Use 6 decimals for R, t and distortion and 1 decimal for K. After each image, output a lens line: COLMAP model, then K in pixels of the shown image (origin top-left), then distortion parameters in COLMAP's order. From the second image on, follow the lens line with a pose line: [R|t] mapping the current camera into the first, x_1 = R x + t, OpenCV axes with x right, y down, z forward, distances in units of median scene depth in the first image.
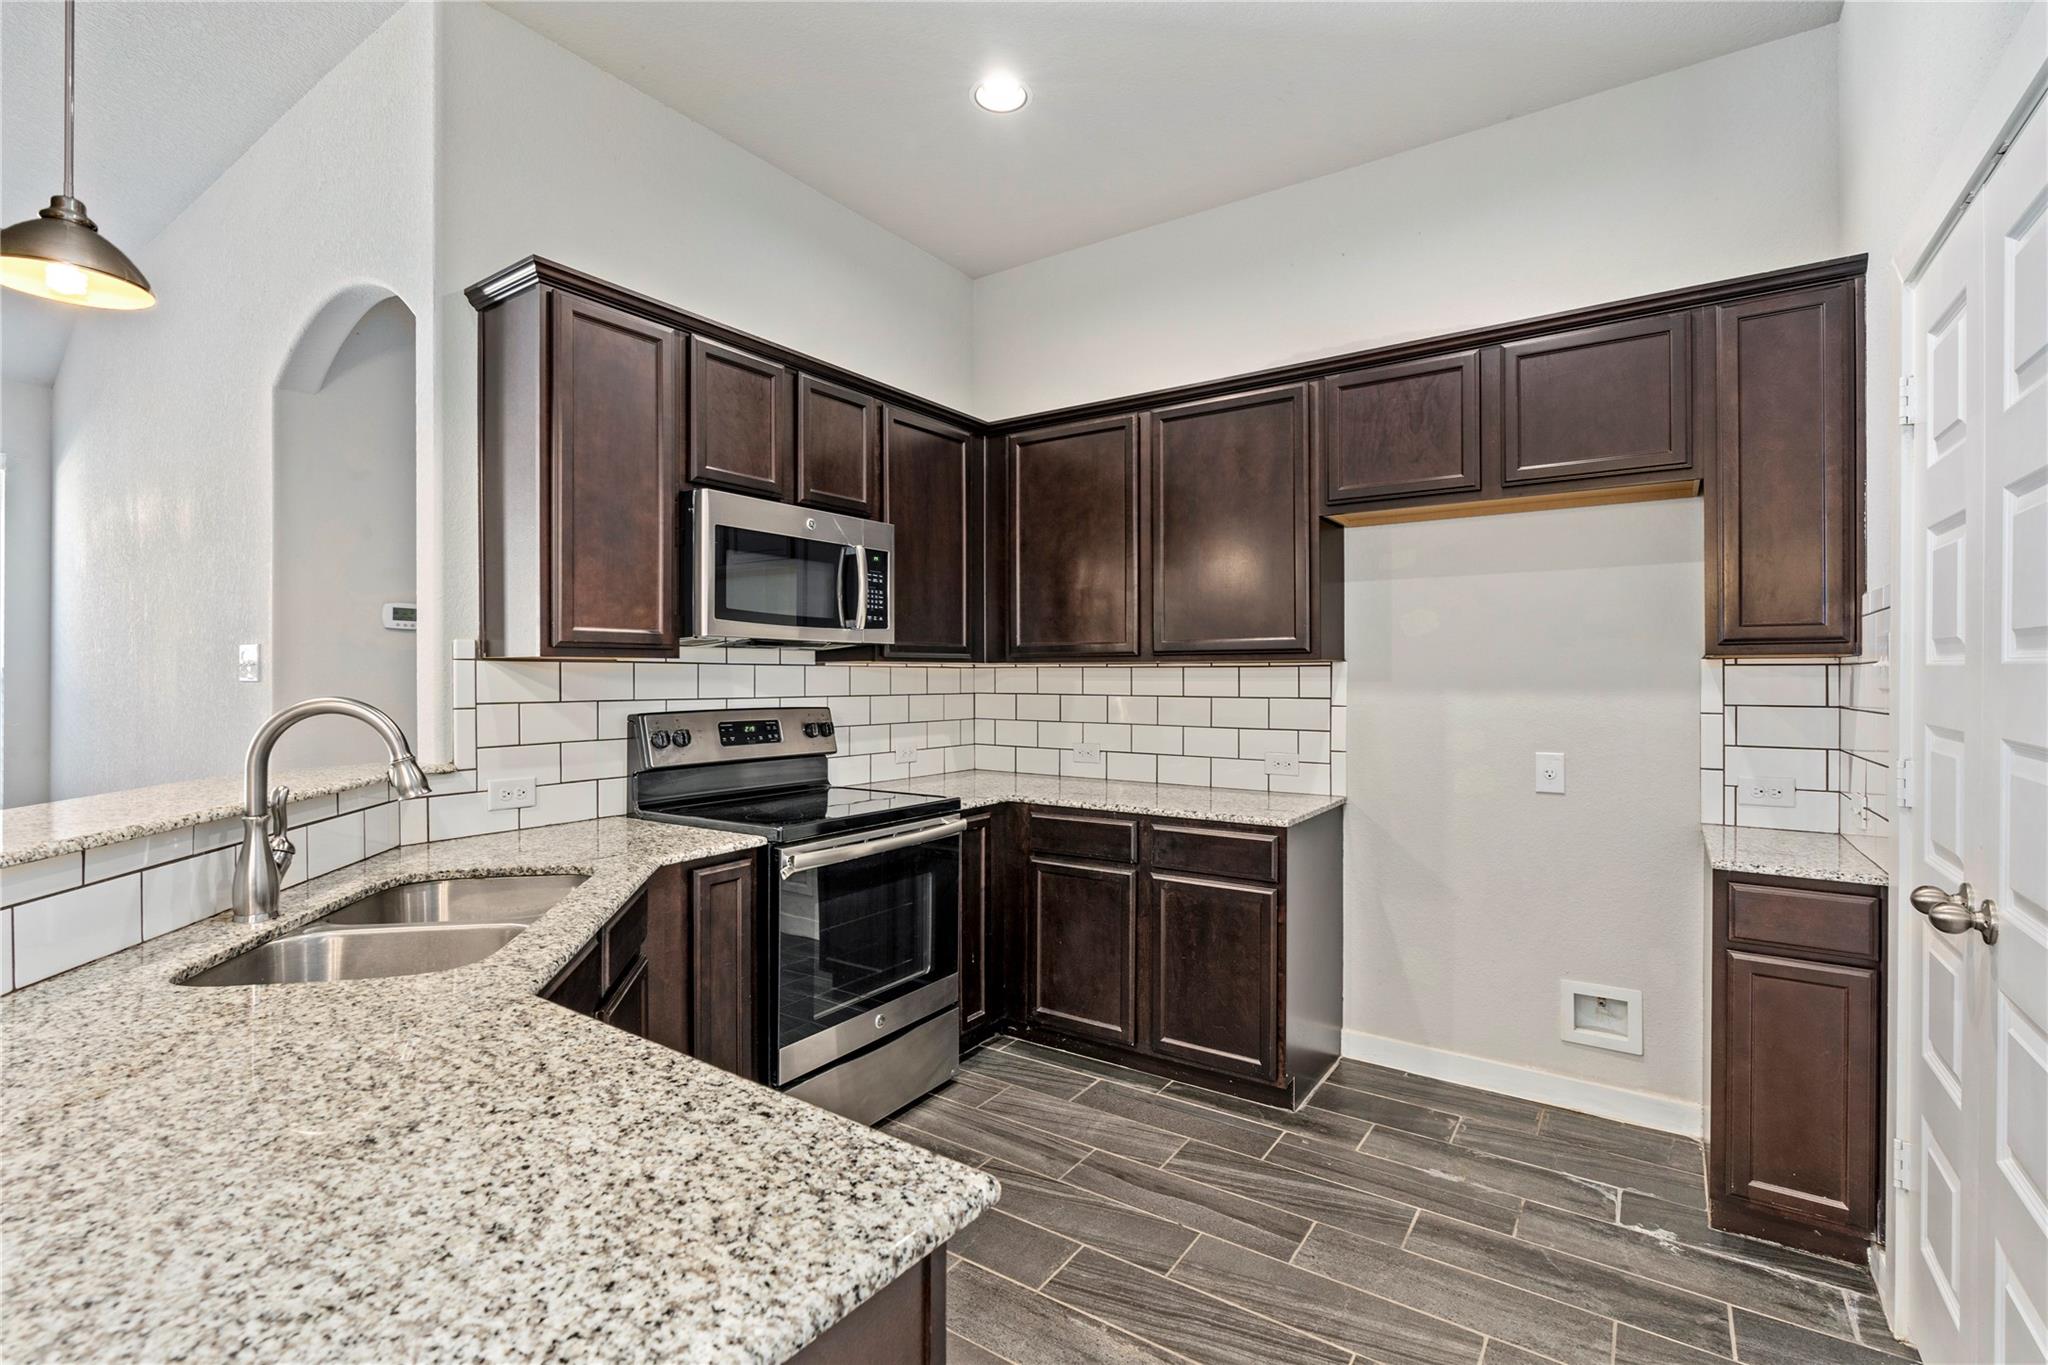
lens RADIAL K [[922.5, 0, 1010.9], [0, 922.5, 678.5], [0, 0, 1]] dist [-0.008812, 0.002798]
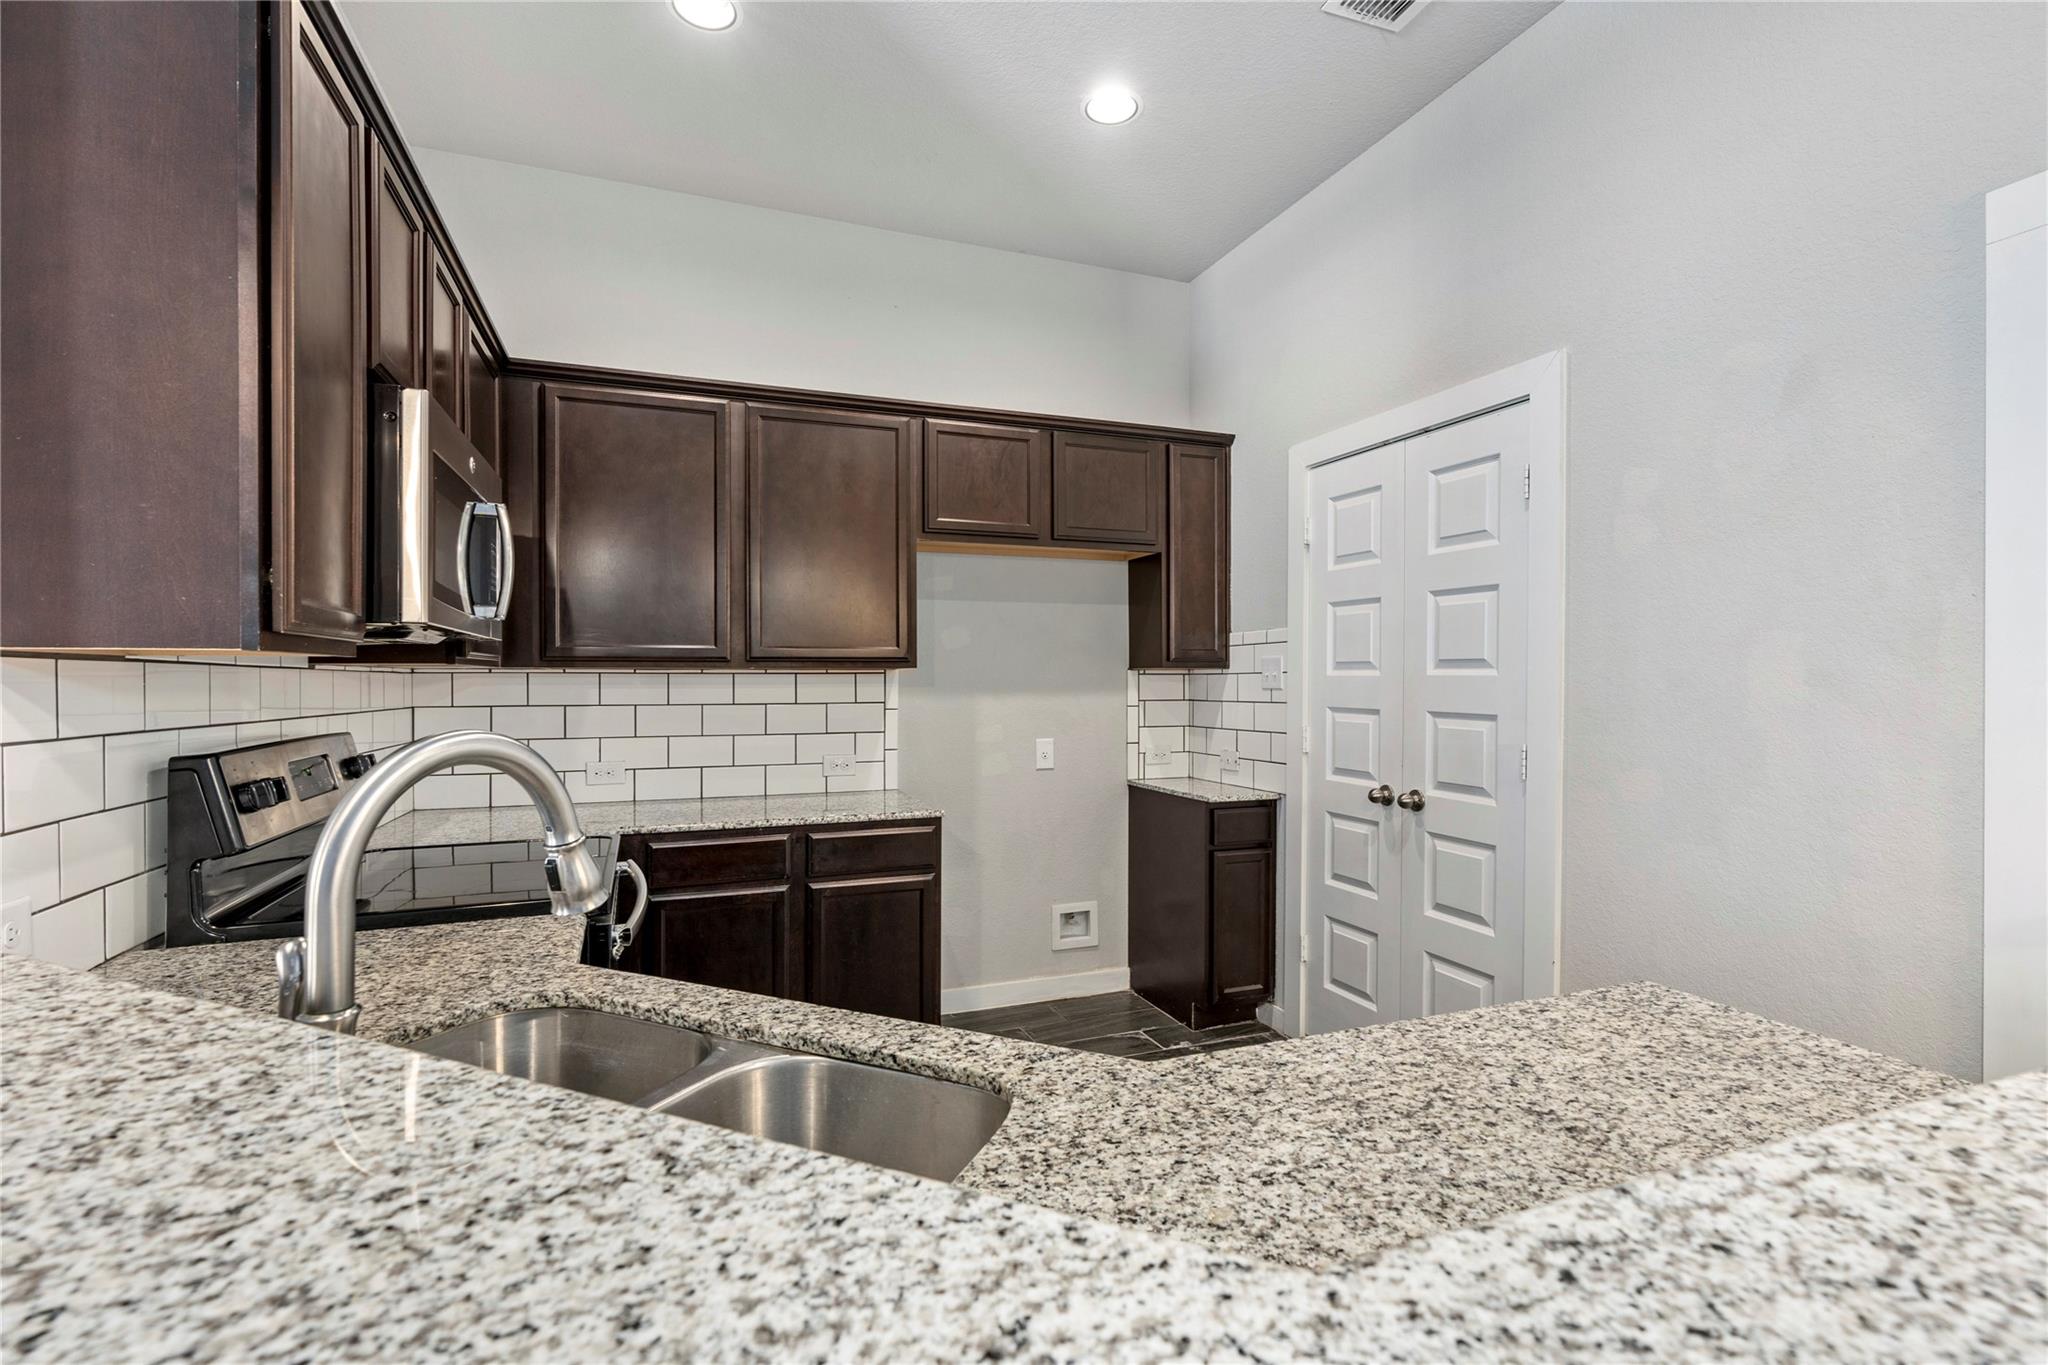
lens RADIAL K [[922.5, 0, 1031.8], [0, 922.5, 683.4], [0, 0, 1]] dist [-0.008812, 0.002798]
pose [[0.564488, -0.004815, 0.825427, -0.565105], [0.005197, 0.999984, 0.002280, -0.003450], [-0.825425, 0.003003, 0.564504, 0.270114]]
